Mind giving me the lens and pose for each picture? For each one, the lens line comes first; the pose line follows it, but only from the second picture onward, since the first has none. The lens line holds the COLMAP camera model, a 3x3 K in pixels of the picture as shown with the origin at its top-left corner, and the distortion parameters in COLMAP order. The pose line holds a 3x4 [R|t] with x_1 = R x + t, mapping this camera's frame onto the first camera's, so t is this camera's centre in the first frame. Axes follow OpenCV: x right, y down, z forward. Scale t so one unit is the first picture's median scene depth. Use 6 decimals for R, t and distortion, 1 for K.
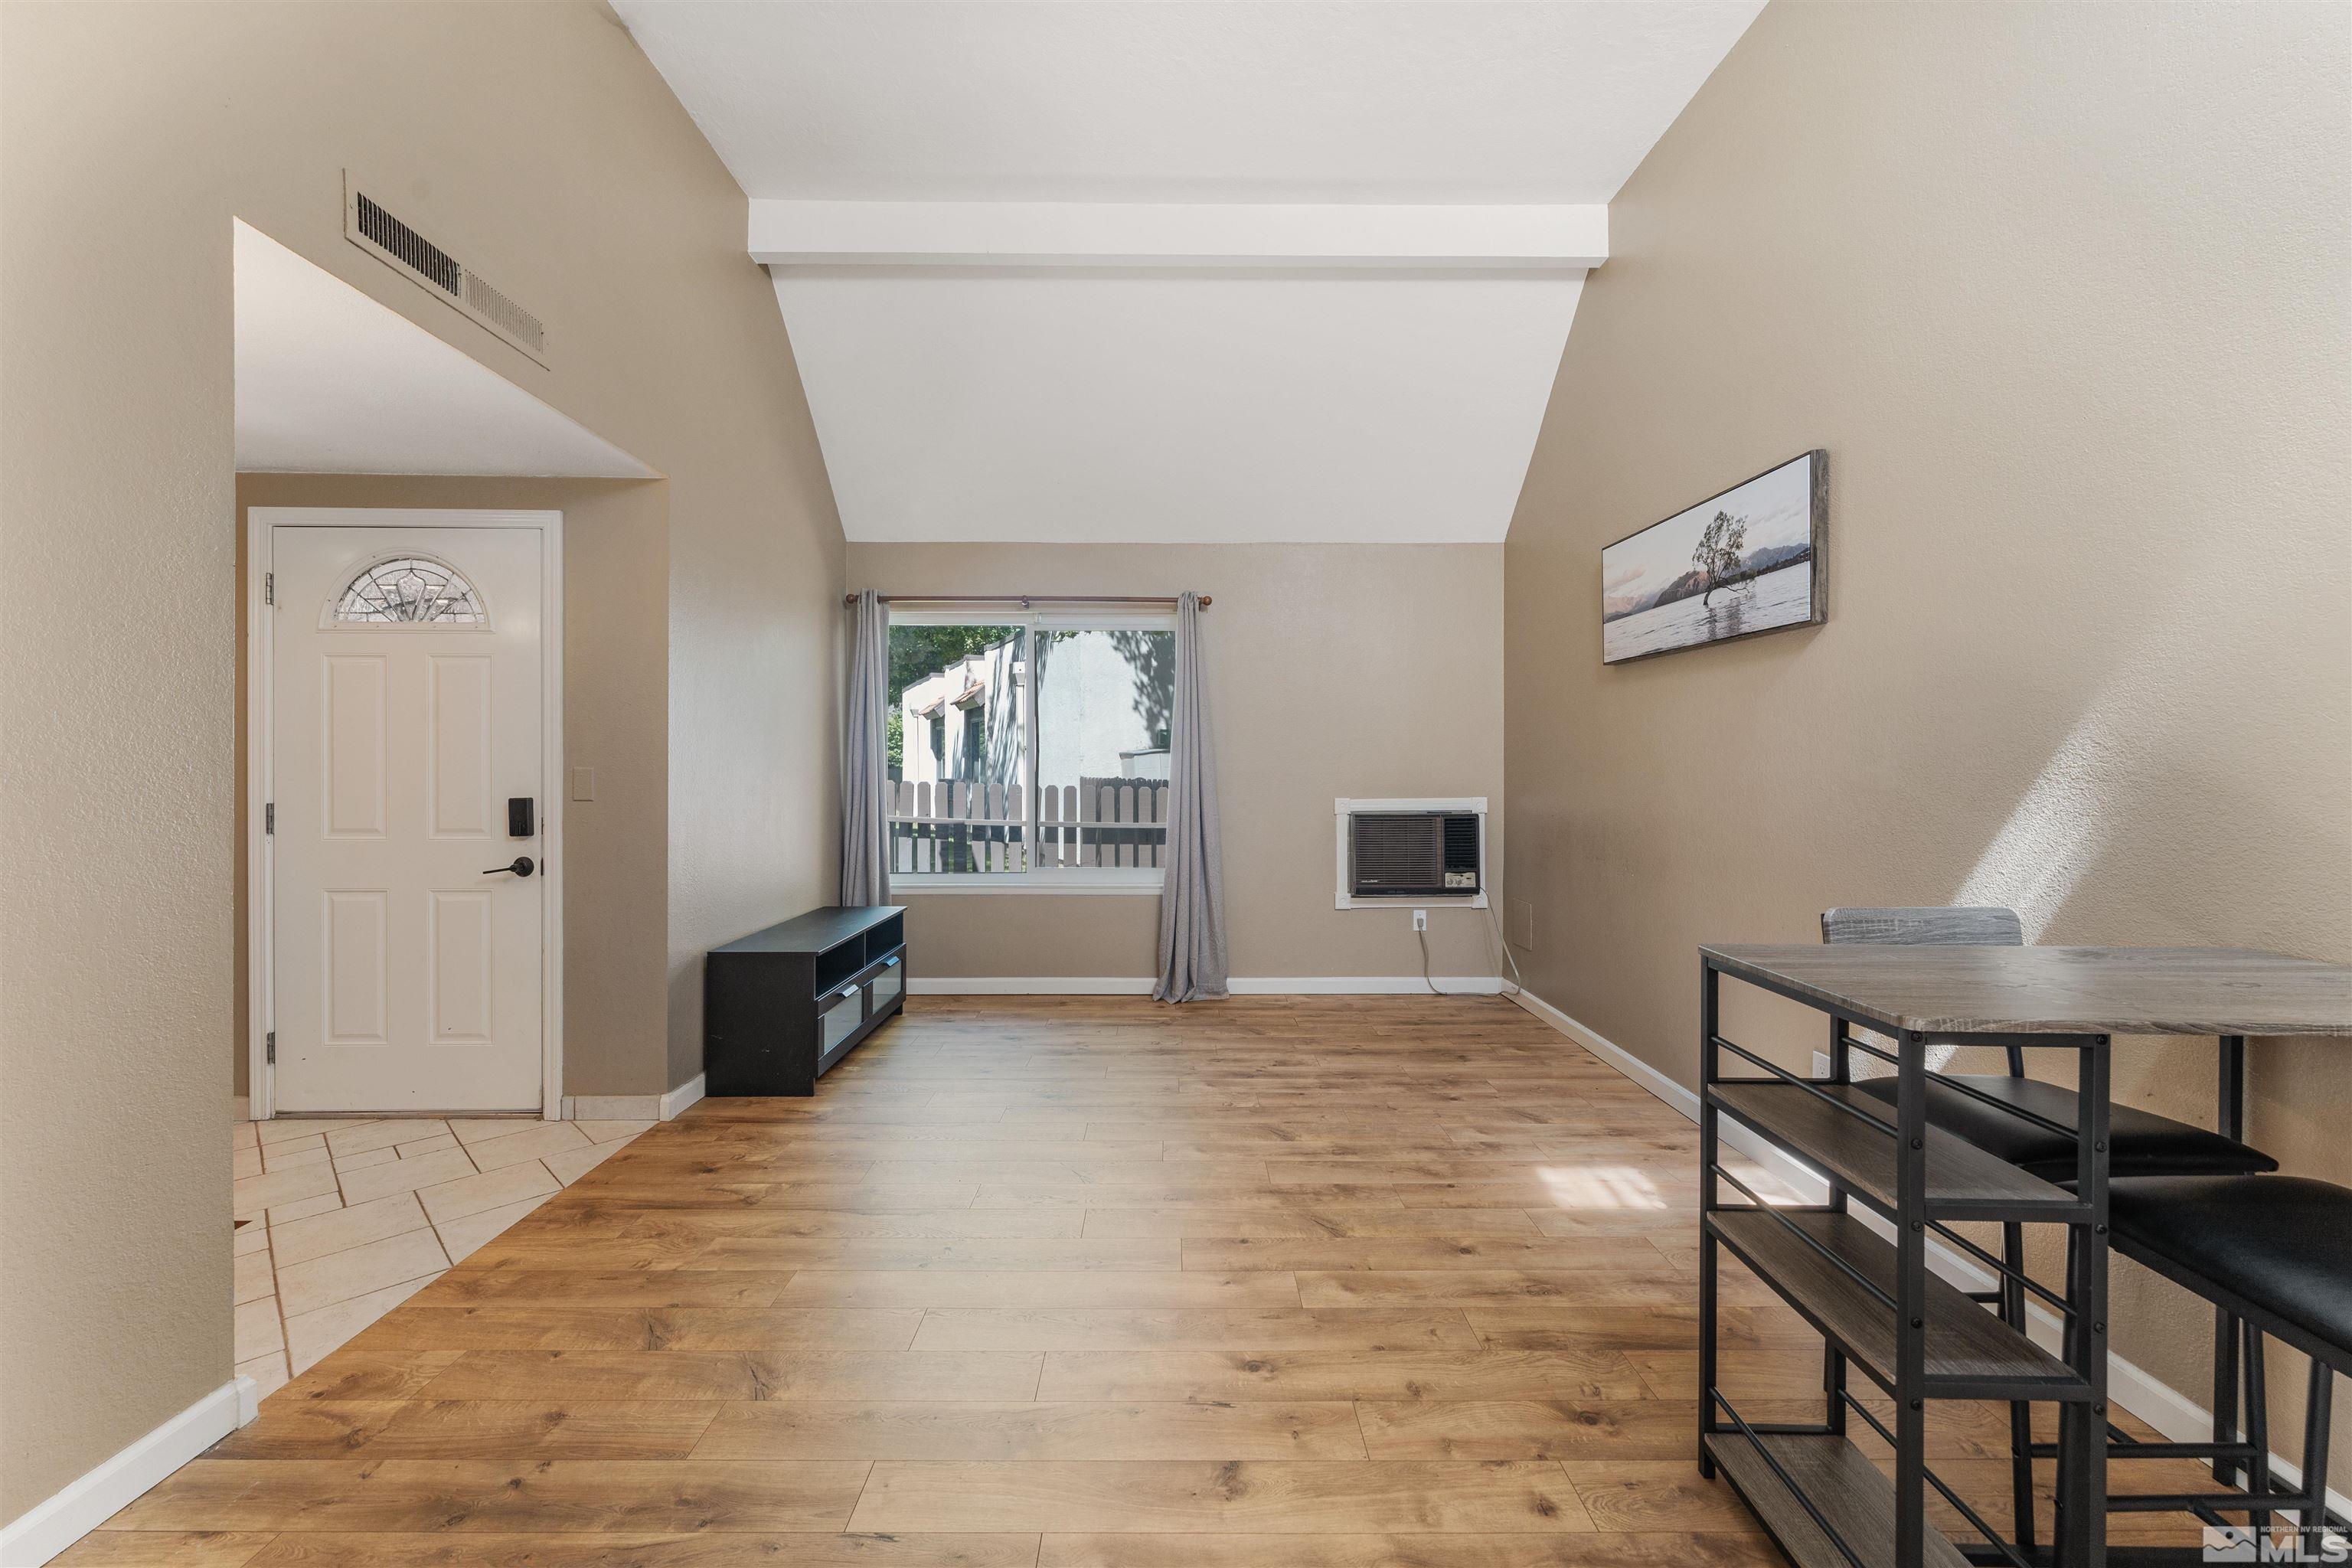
lens RADIAL K [[936.5, 0, 1174.6], [0, 936.5, 770.5], [0, 0, 1]] dist [0.000859, -0.000327]
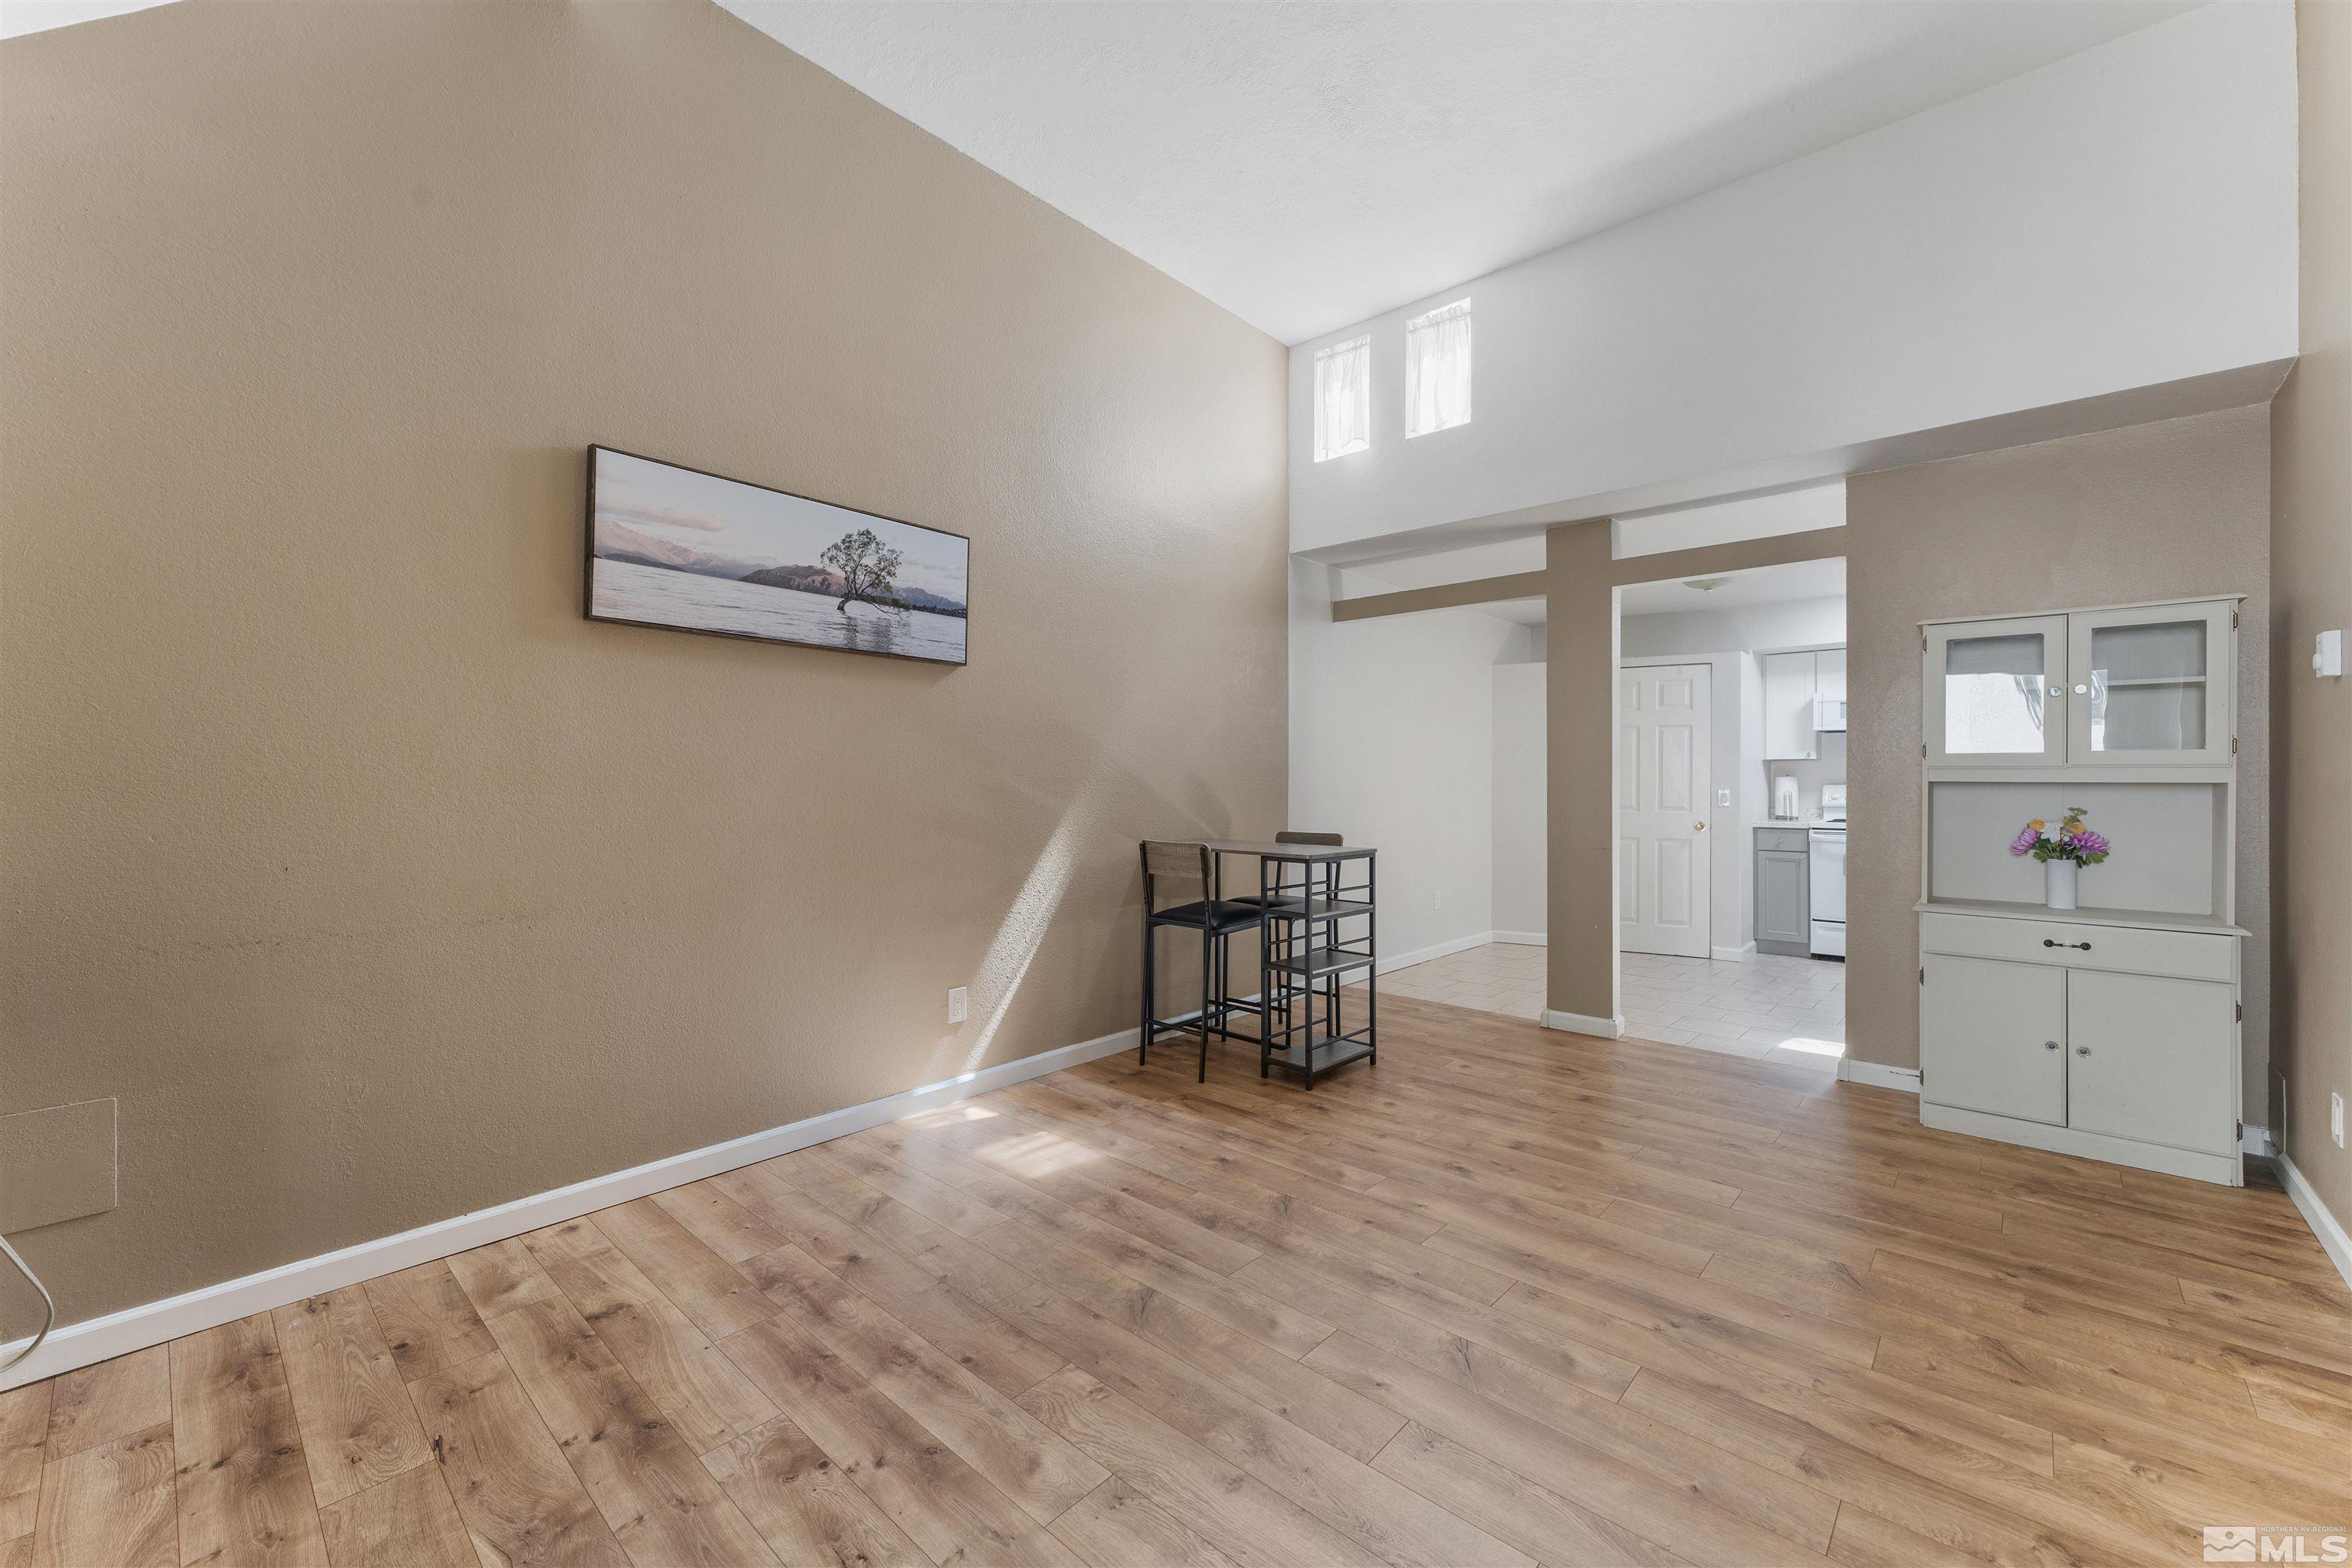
lens RADIAL K [[936.5, 0, 1174.6], [0, 936.5, 776.0], [0, 0, 1]] dist [0.000859, -0.000327]
pose [[-0.735091, -0.002498, 0.677964, -0.384575], [-0.002878, 0.999996, 0.000563, -0.001573], [-0.677962, -0.001537, -0.735095, 1.540760]]
